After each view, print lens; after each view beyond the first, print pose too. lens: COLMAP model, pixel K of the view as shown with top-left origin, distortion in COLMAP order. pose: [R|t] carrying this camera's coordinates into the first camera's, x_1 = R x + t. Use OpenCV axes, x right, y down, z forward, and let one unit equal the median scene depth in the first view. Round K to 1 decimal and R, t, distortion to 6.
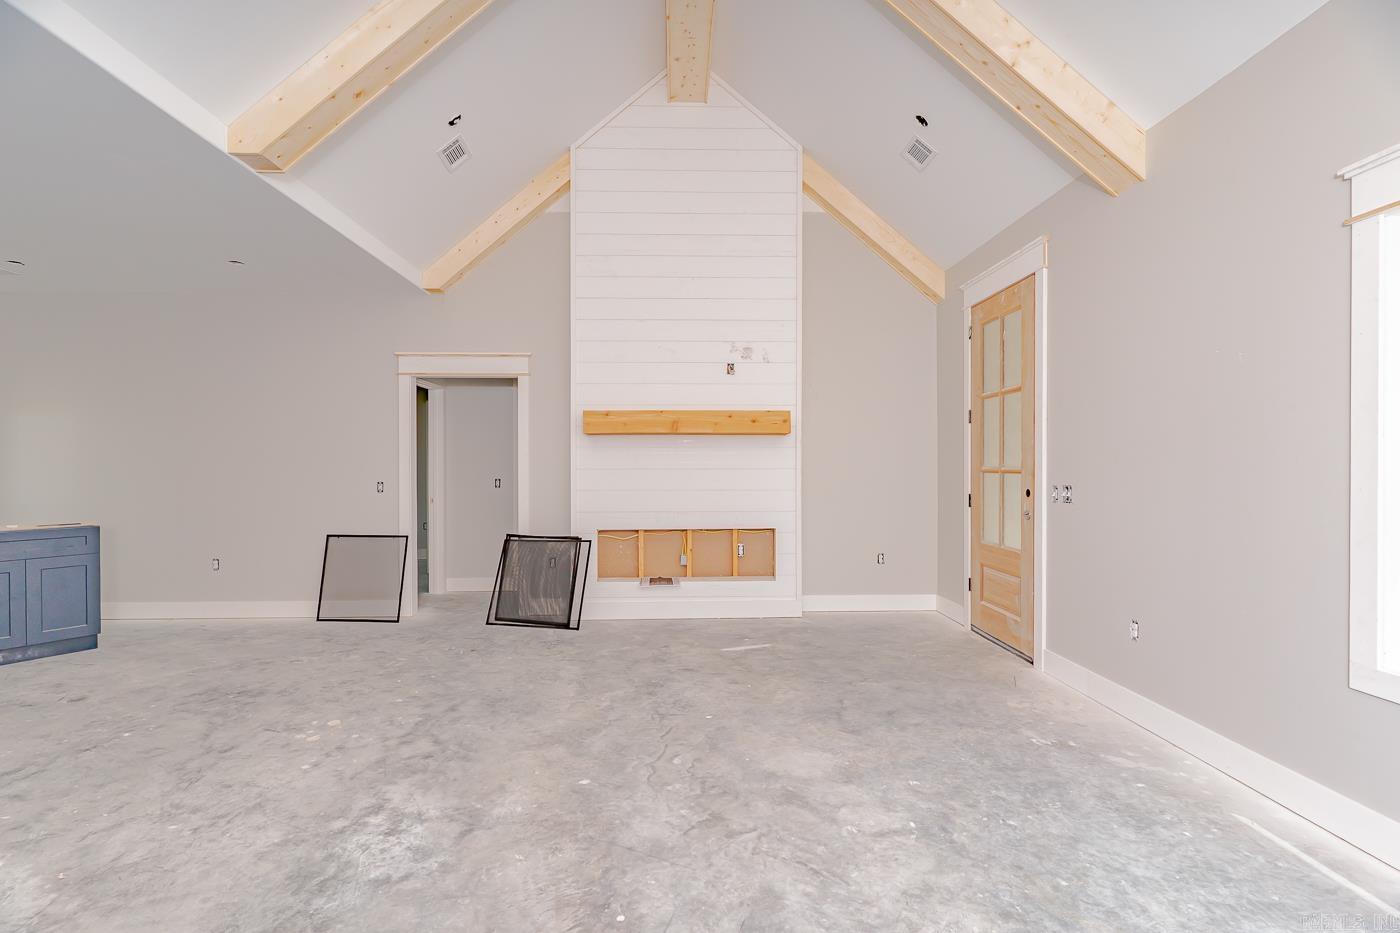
lens RADIAL K [[667.8, 0, 684.4], [0, 667.8, 458.2], [0, 0, 1]] dist [0.008334, -0.003032]
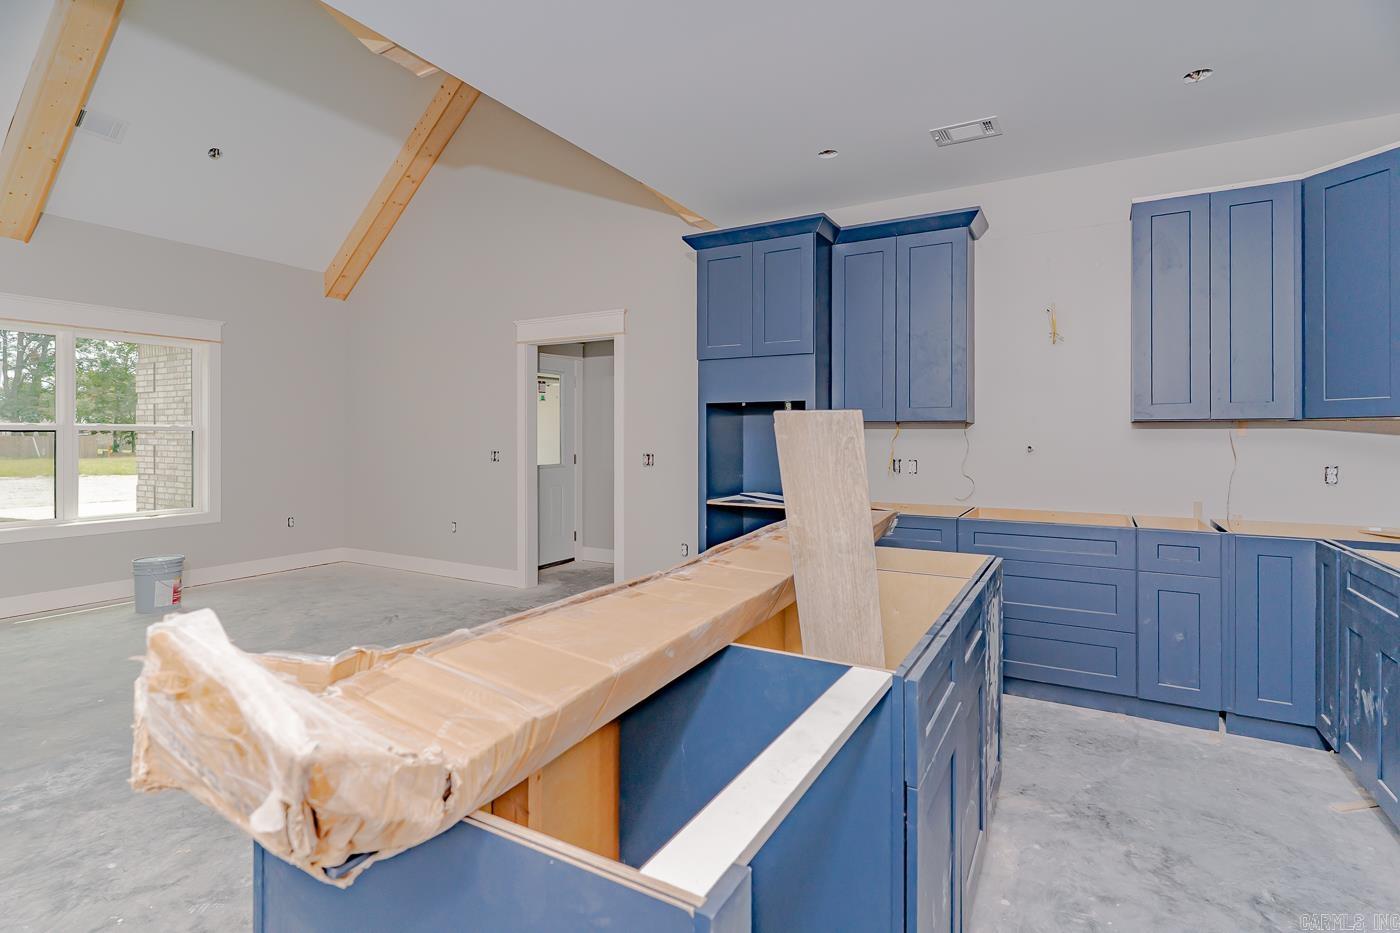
lens RADIAL K [[667.8, 0, 704.0], [0, 667.8, 452.5], [0, 0, 1]] dist [0.008334, -0.003032]
pose [[-0.861760, -0.011203, 0.507193, -1.184241], [-0.004706, 0.999890, 0.014089, 0.007936], [-0.507295, 0.009754, -0.861717, 0.870528]]
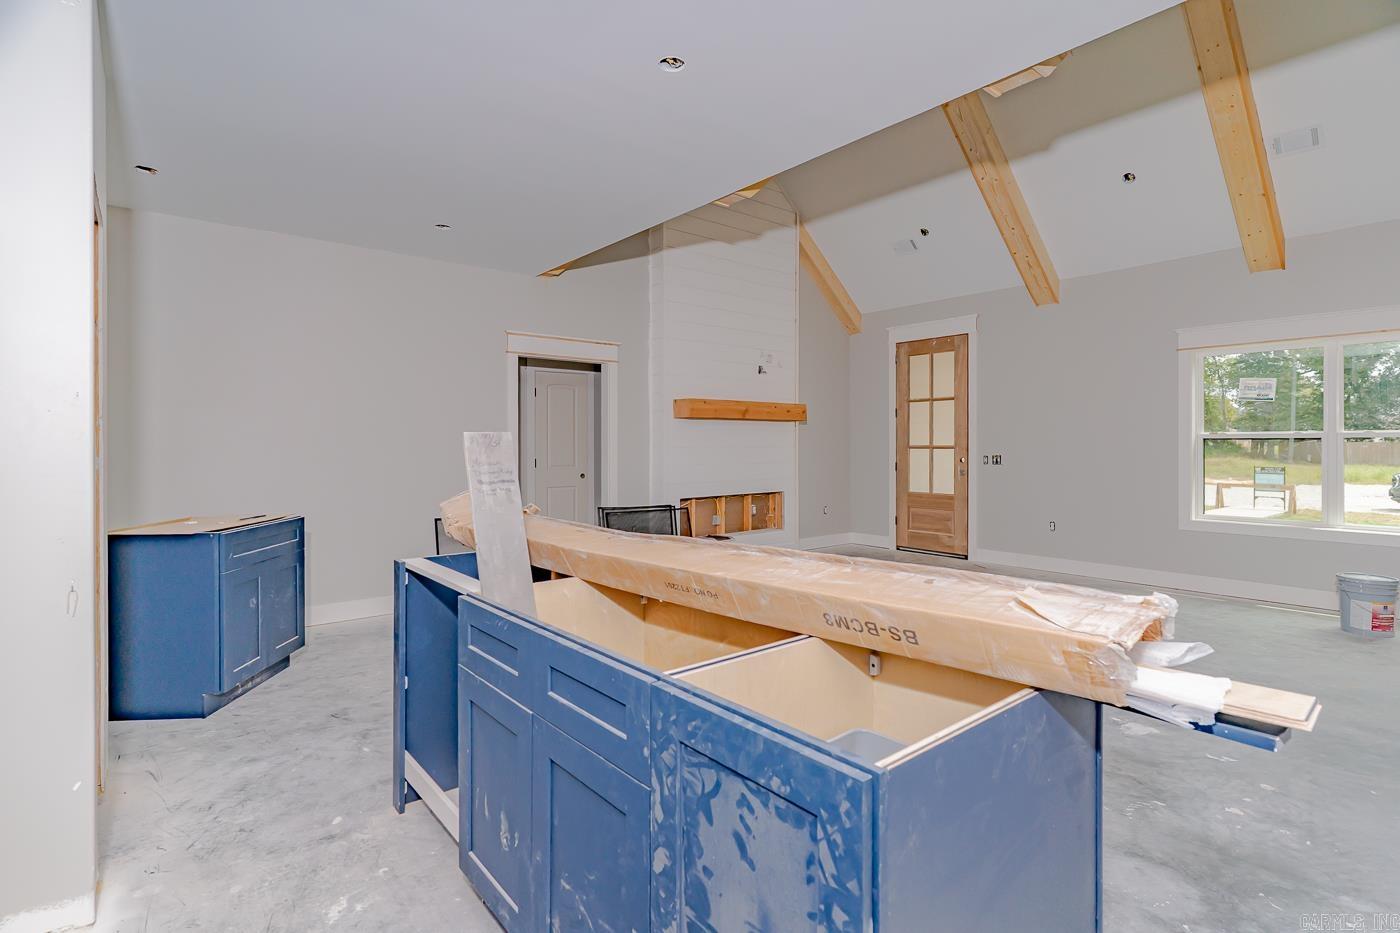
lens RADIAL K [[667.8, 0, 701.1], [0, 667.8, 475.0], [0, 0, 1]] dist [0.008334, -0.003032]
pose [[0.785731, -0.028000, 0.617935, -1.269444], [-0.006777, 0.998525, 0.053862, 0.000732], [-0.618532, -0.046509, 0.784382, 0.061909]]
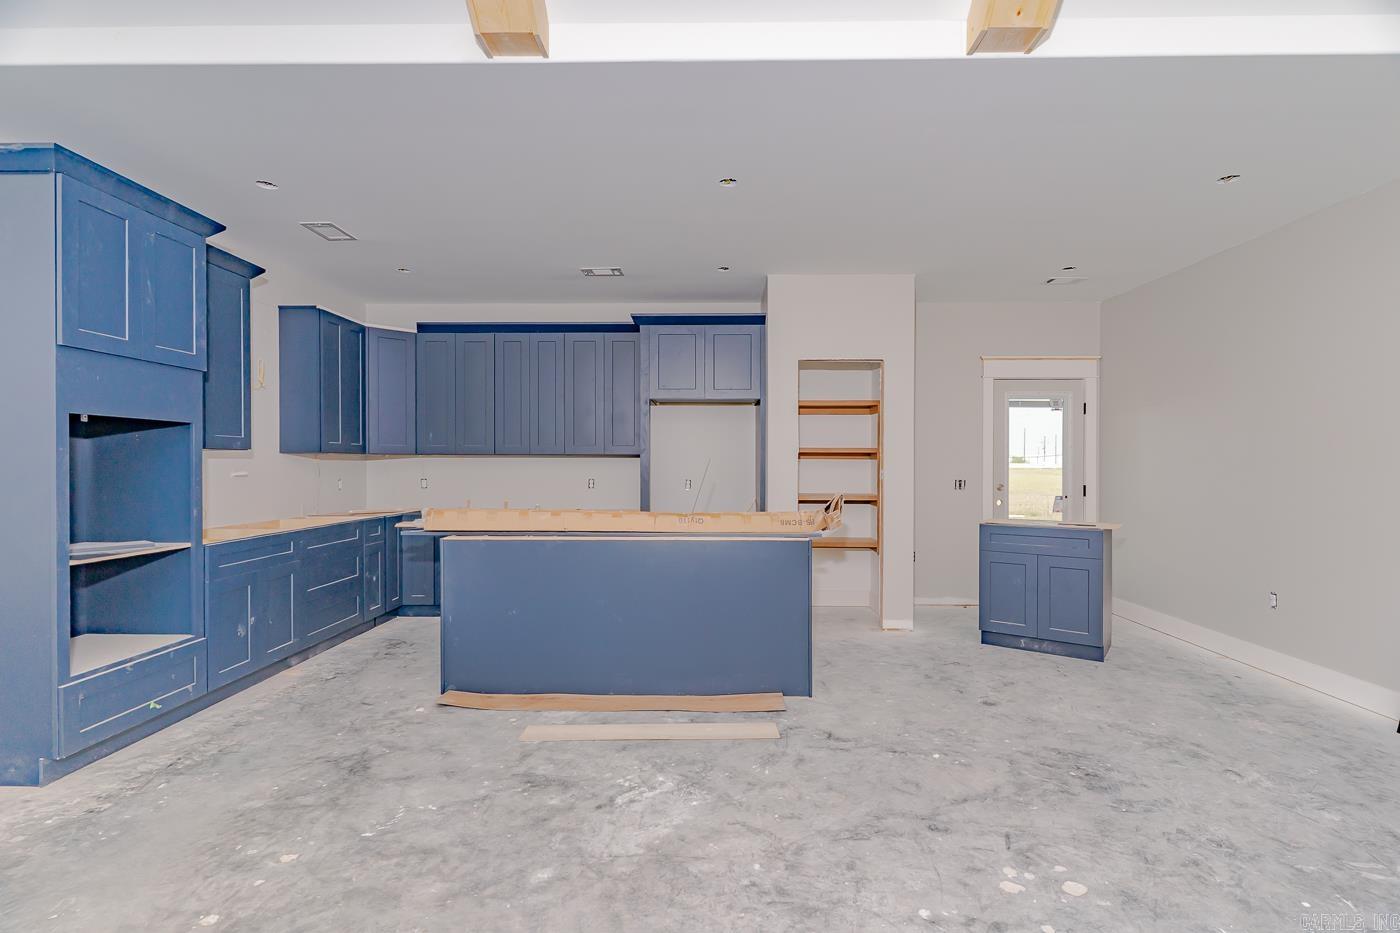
lens RADIAL K [[667.8, 0, 705.3], [0, 667.8, 469.0], [0, 0, 1]] dist [0.008334, -0.003032]
pose [[-0.034595, 0.009015, -0.999361, 0.088105], [0.008850, 0.999923, 0.008714, 0.003763], [0.999362, -0.008543, -0.034672, 0.624914]]
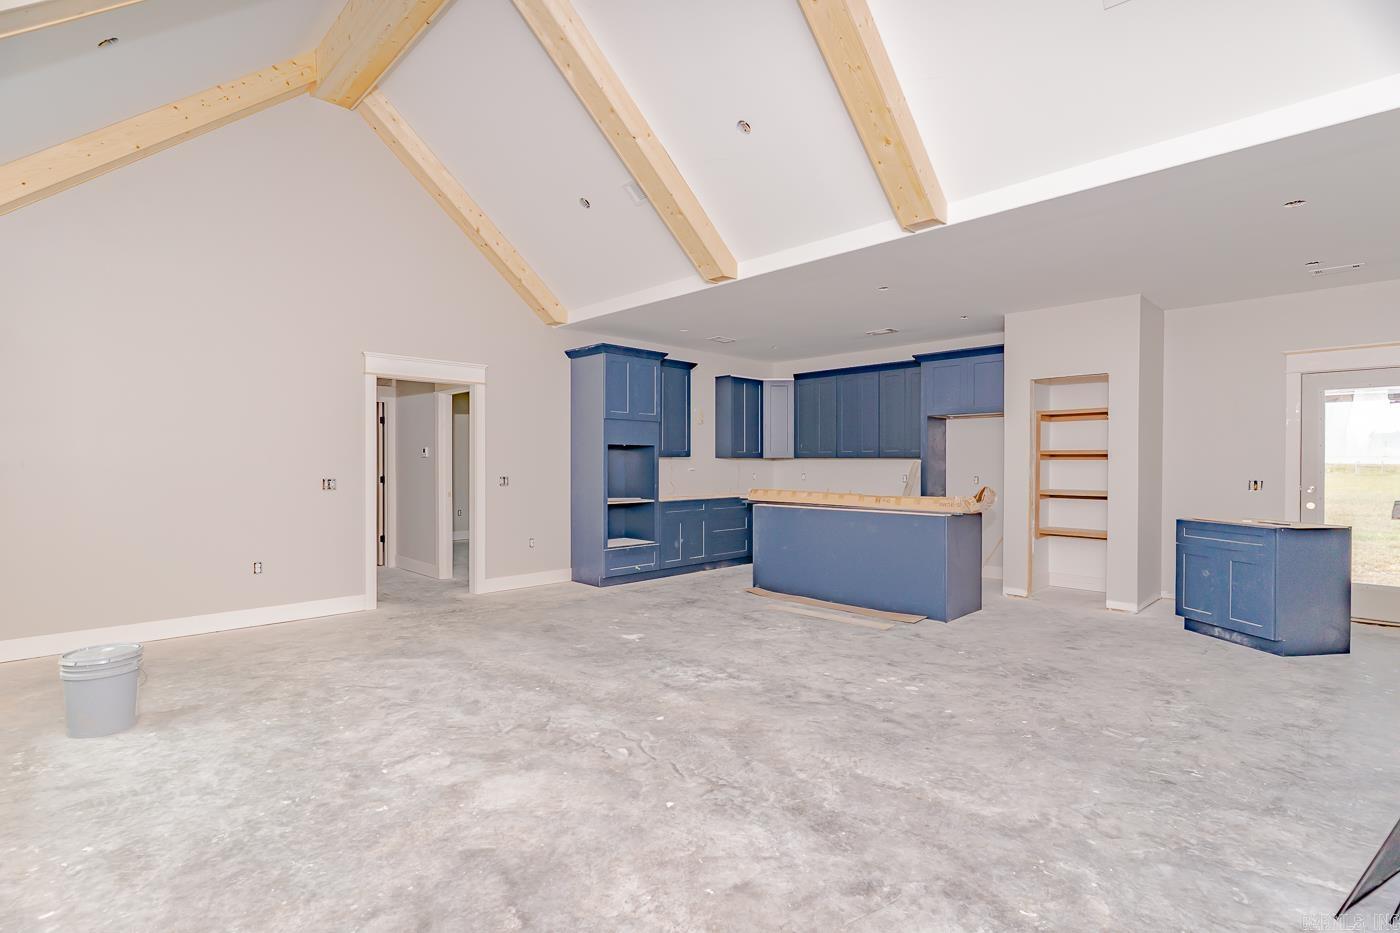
lens RADIAL K [[667.8, 0, 708.5], [0, 667.8, 470.7], [0, 0, 1]] dist [0.008334, -0.003032]
pose [[-0.716990, 0.008015, -0.697037, 0.480745], [0.007564, 0.999964, 0.003718, 0.011773], [0.697042, -0.002607, -0.717025, 1.439216]]
